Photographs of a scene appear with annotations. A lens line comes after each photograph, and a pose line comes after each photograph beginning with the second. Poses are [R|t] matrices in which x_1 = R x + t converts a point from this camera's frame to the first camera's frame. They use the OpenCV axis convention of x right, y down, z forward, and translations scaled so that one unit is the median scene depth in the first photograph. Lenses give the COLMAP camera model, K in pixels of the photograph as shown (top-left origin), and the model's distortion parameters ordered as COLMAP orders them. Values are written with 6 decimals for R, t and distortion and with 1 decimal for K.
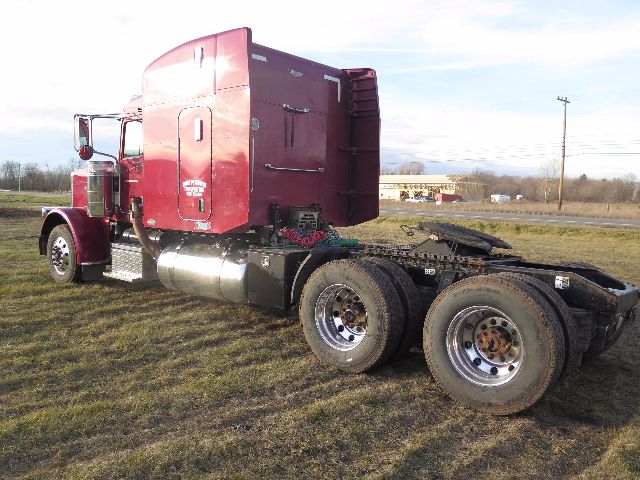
lens RADIAL K [[517.1, 0, 320.0], [0, 517.1, 240.0], [0, 0, 1]] dist [-0.002214, -0.000302]
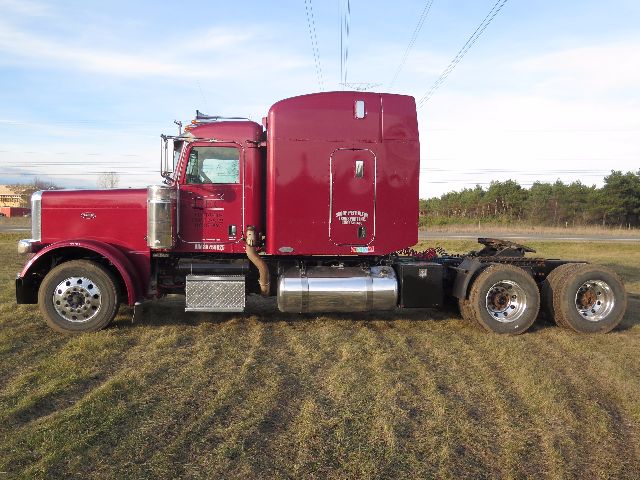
lens RADIAL K [[527.0, 0, 320.0], [0, 527.0, 240.0], [0, 0, 1]] dist [-0.003272, -0.003502]
pose [[0.680376, -0.036185, 0.731969, -1.143251], [0.055666, 0.998447, -0.002385, -0.051198], [-0.730746, 0.042368, 0.681334, 0.243131]]
